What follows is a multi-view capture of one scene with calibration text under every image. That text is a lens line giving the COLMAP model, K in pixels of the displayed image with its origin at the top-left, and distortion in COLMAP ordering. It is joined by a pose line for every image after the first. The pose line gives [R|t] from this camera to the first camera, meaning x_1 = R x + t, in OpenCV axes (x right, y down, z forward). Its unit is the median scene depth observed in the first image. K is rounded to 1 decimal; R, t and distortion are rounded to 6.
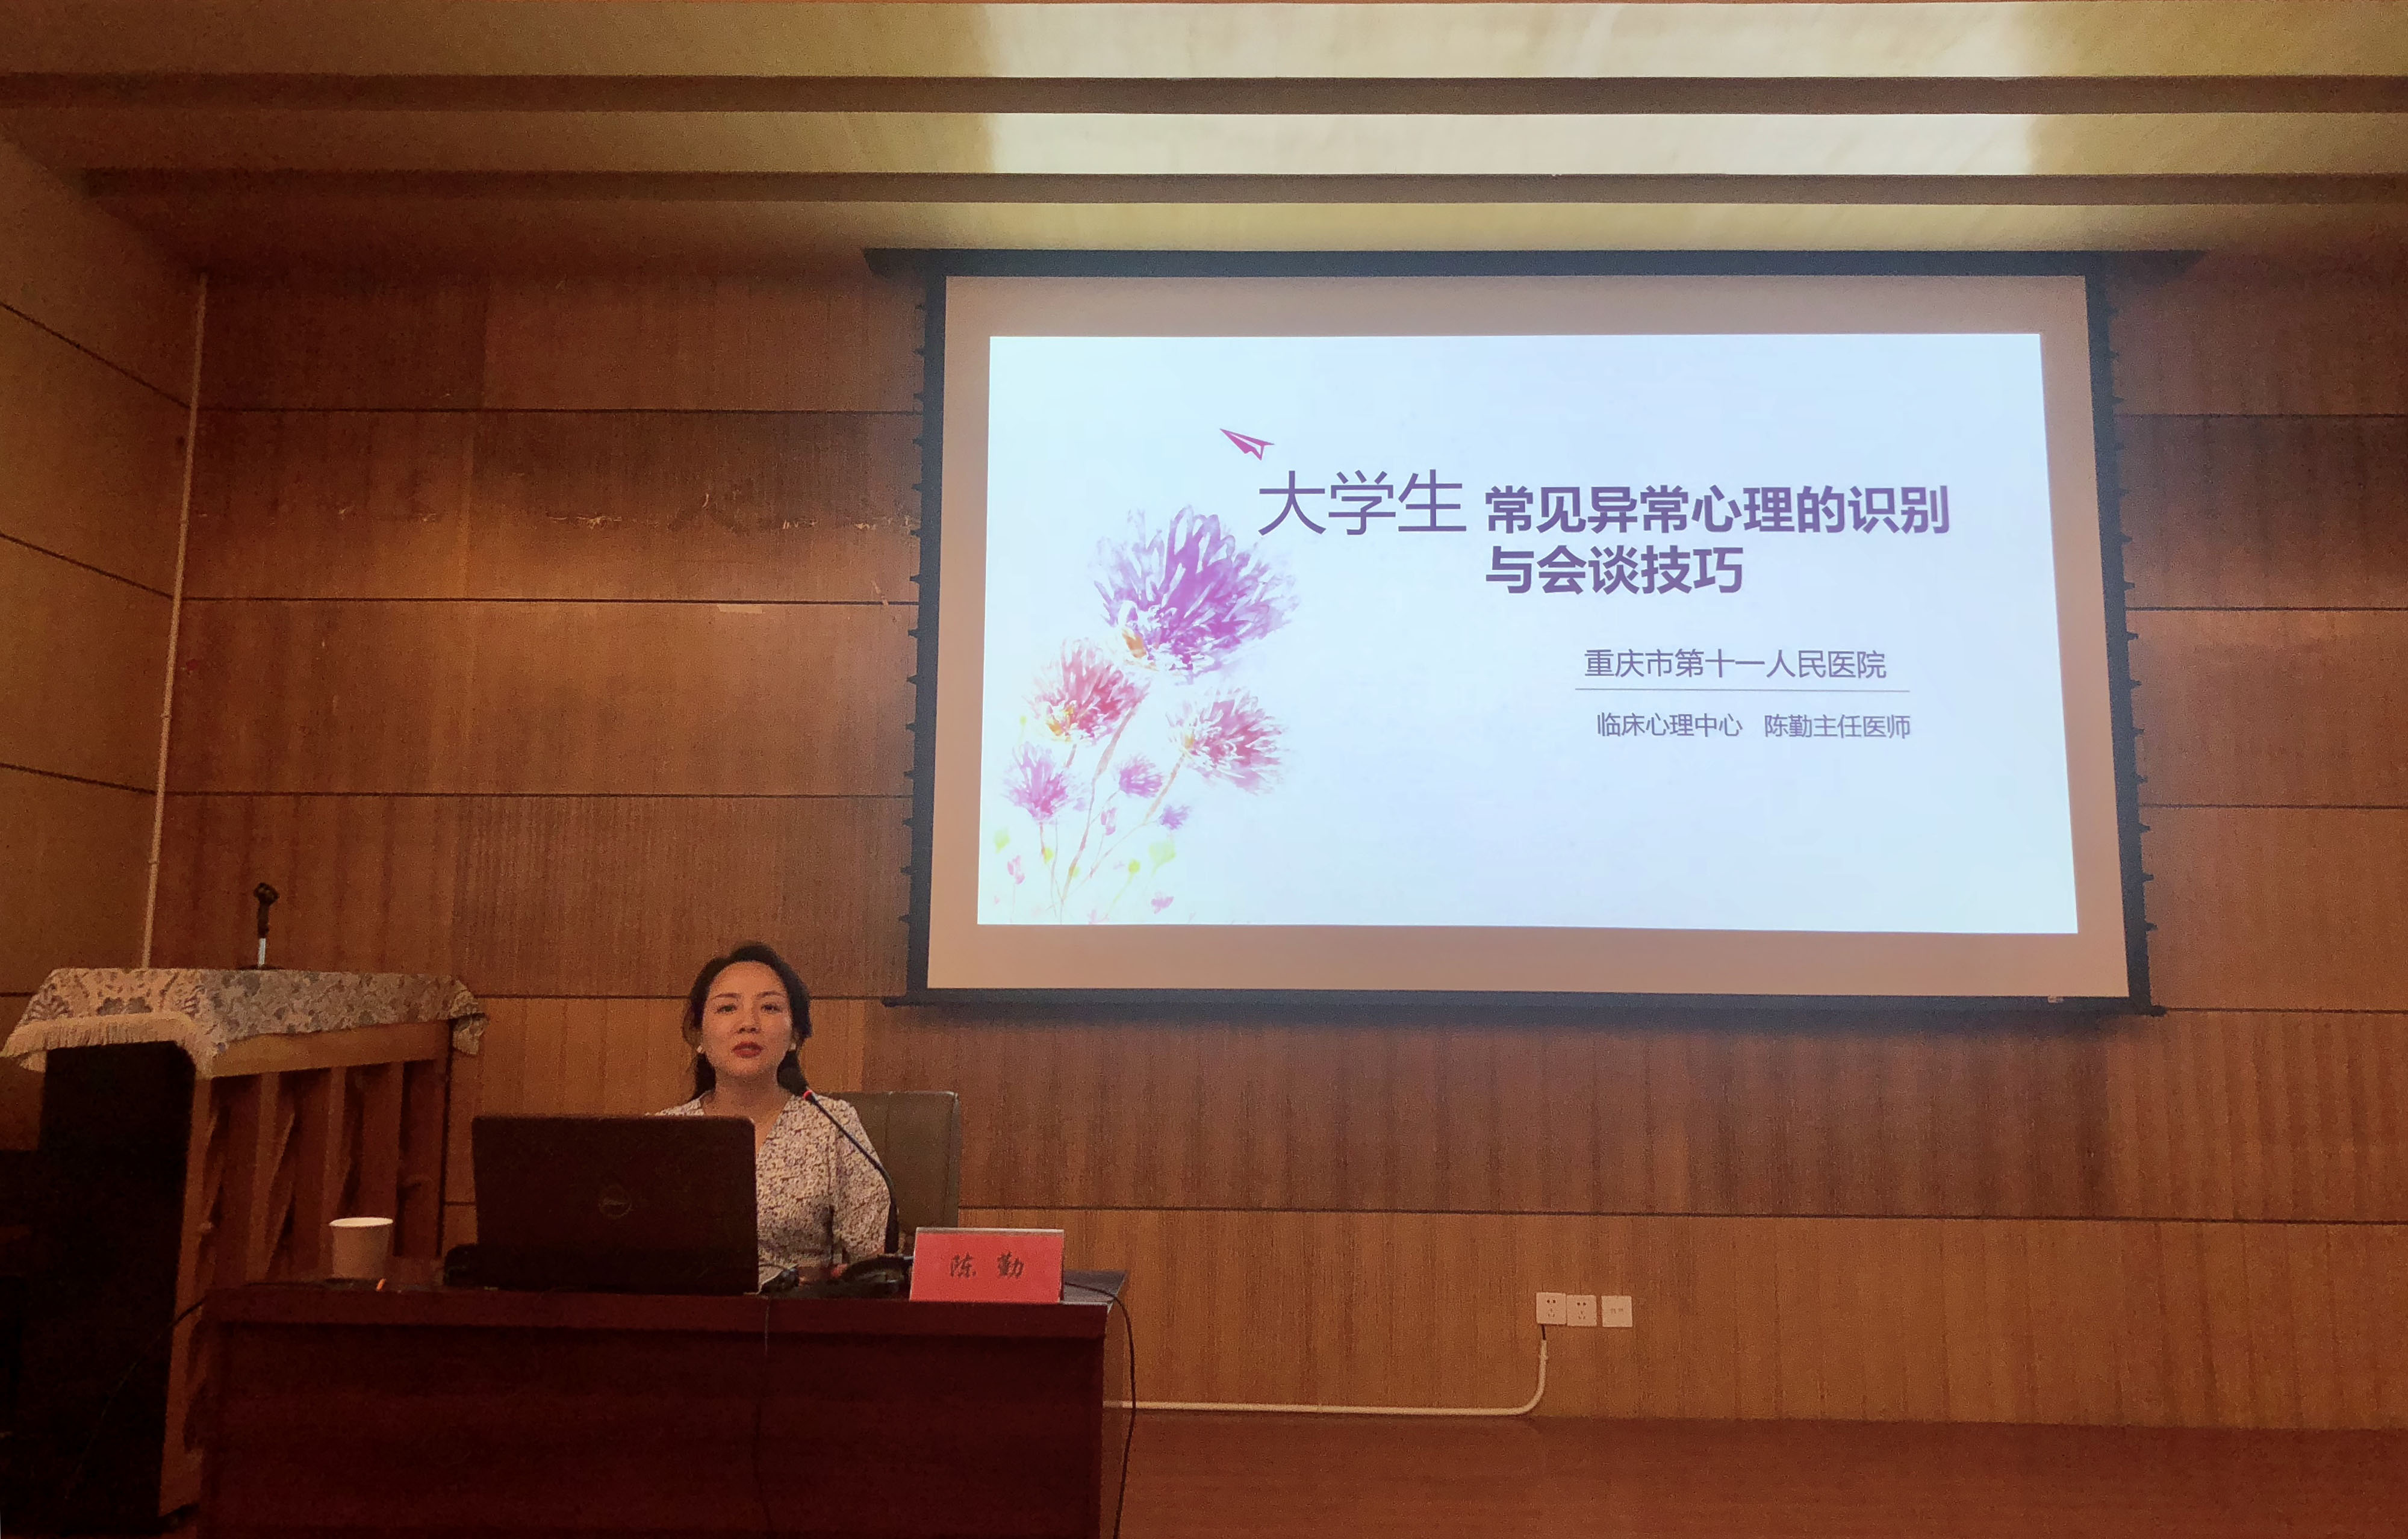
lens RADIAL K [[1994.6, 0, 1199.0], [0, 1994.6, 701.3], [0, 0, 1]] dist [0.030145, -0.005500]
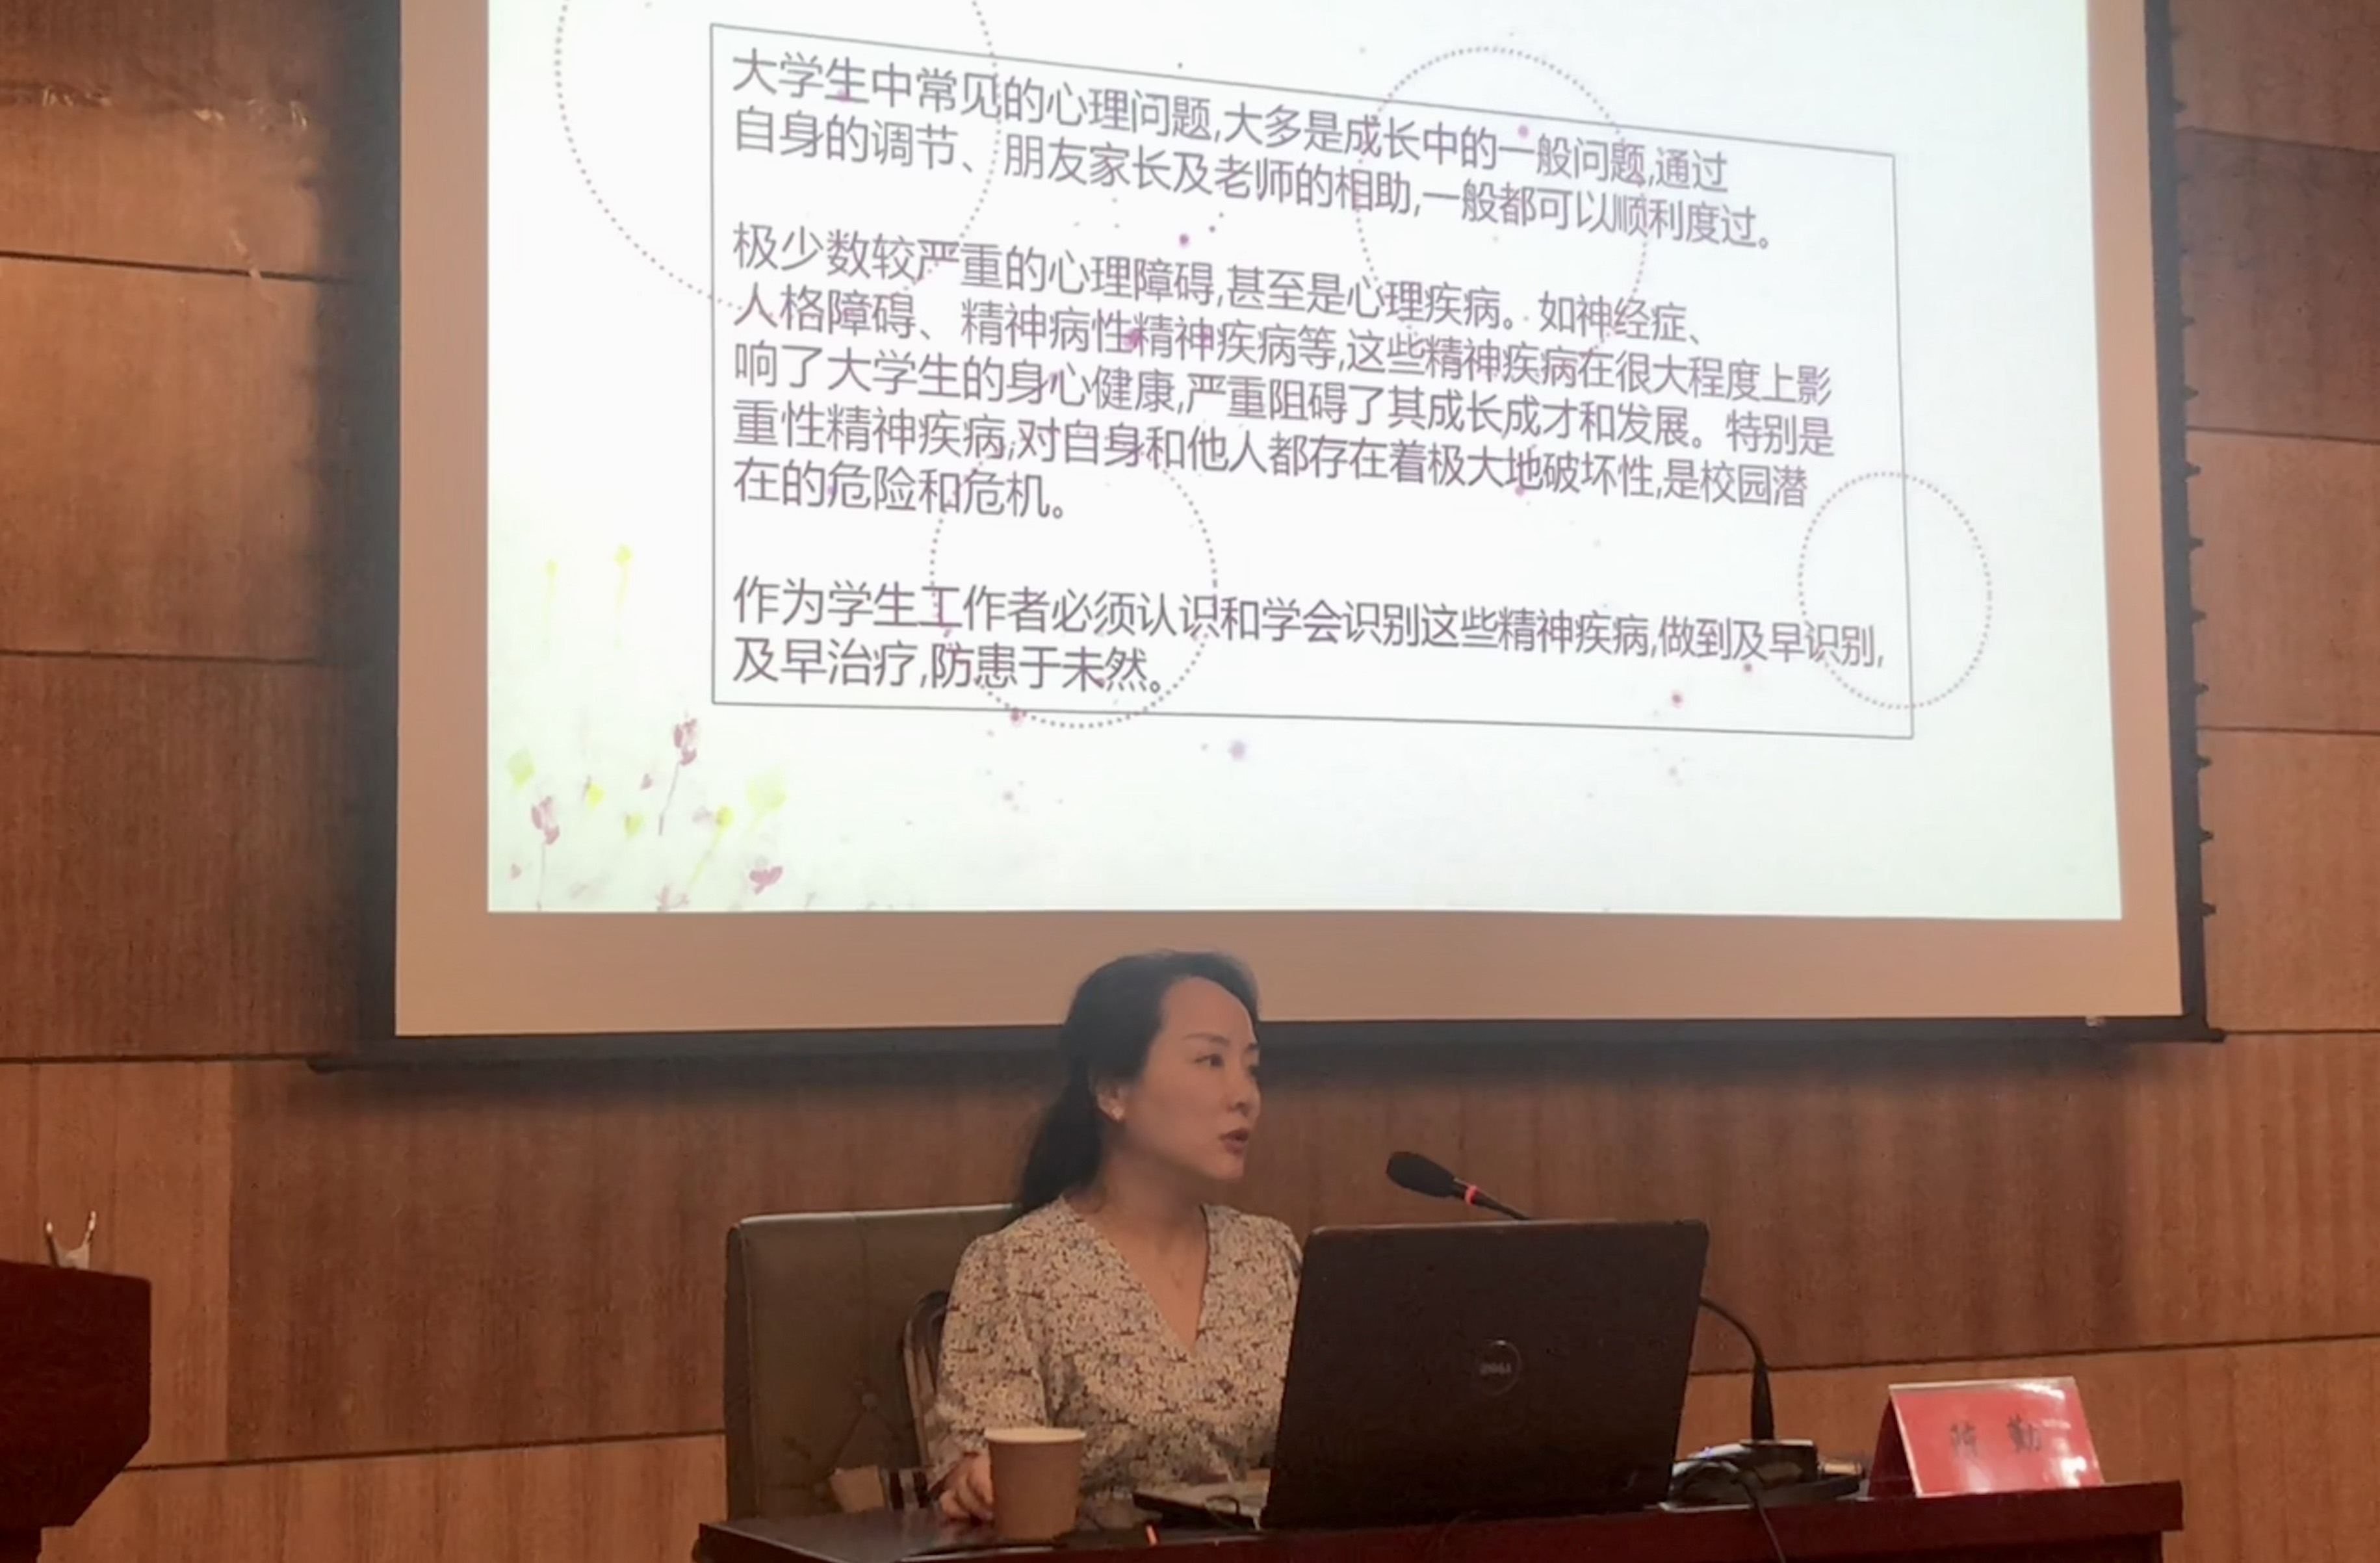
lens RADIAL K [[4087.6, 0, 1193.9], [0, 4087.6, 631.4], [0, 0, 1]] dist [0.215433, -0.902386]
pose [[0.873850, 0.030235, 0.485254, -0.476029], [-0.053247, 0.998012, 0.033703, -0.007752], [-0.483271, -0.055290, 0.873723, -0.025911]]
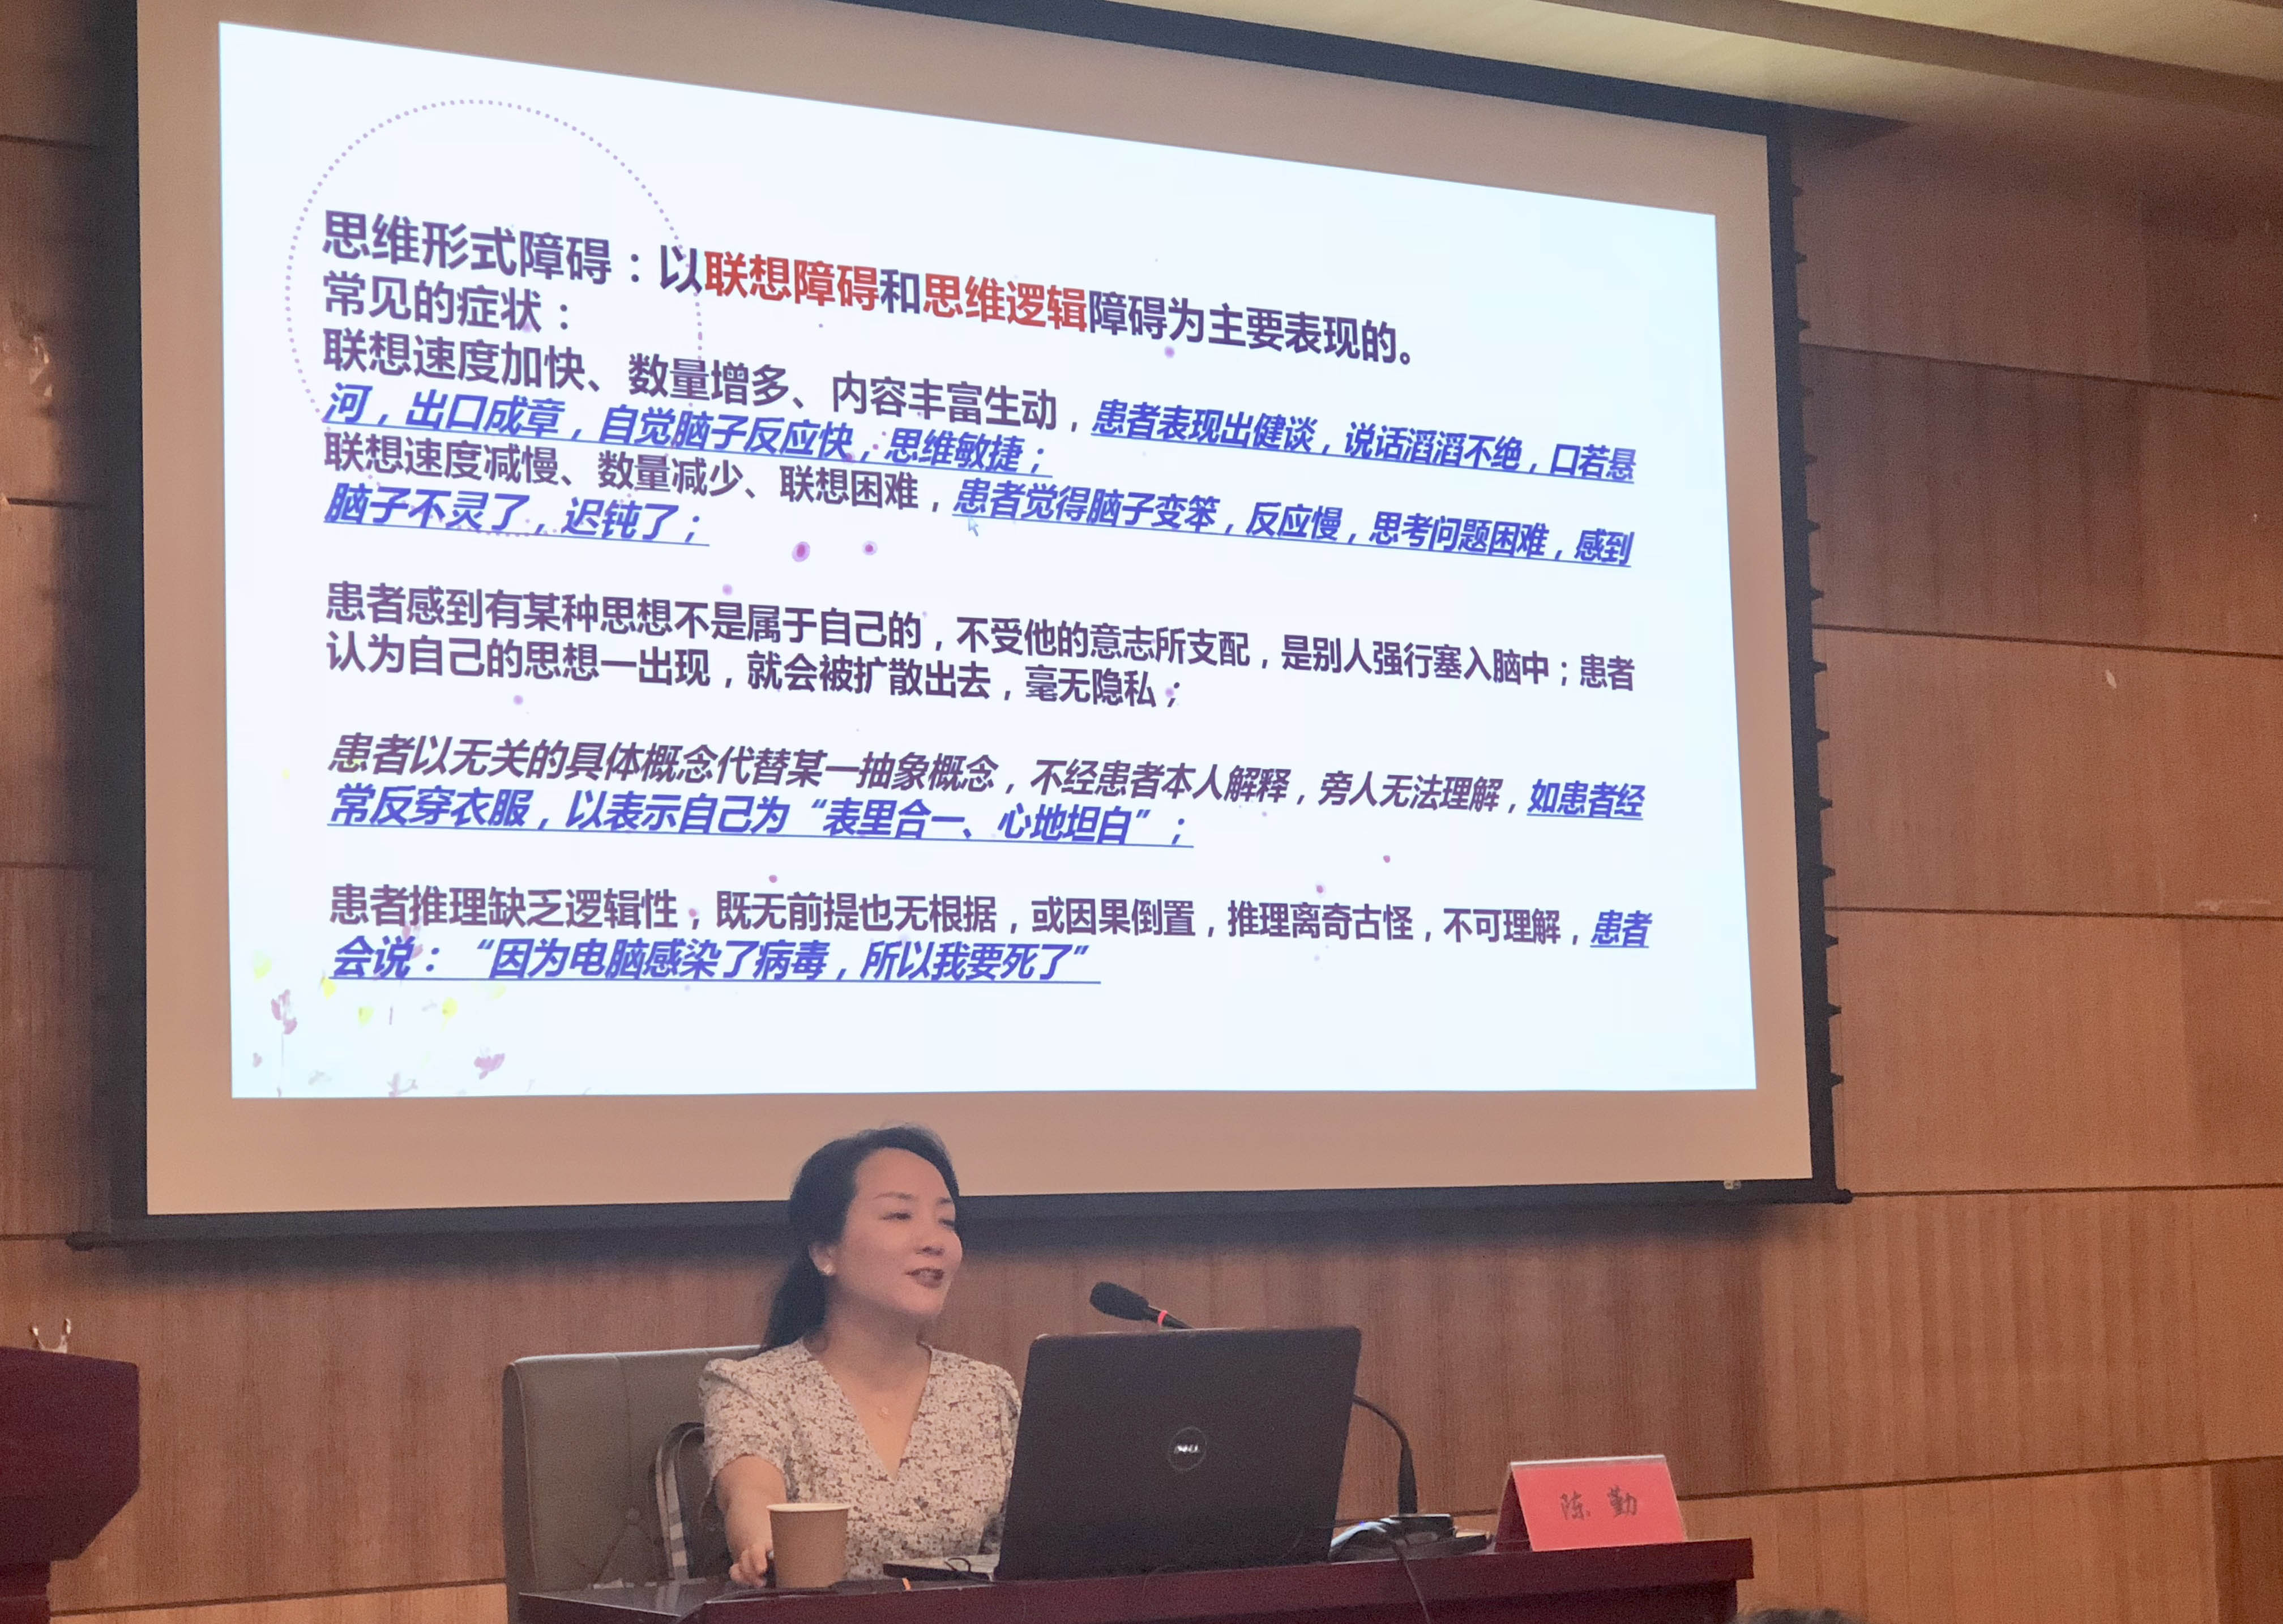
lens RADIAL K [[4447.8, 0, 1141.5], [0, 4447.8, 812.0], [0, 0, 1]] dist [0.044470, 0.256988]
pose [[0.838023, 0.023133, 0.545144, -0.580858], [-0.047533, 0.998398, 0.030704, -0.018415], [-0.543560, -0.051643, 0.837780, -0.177176]]
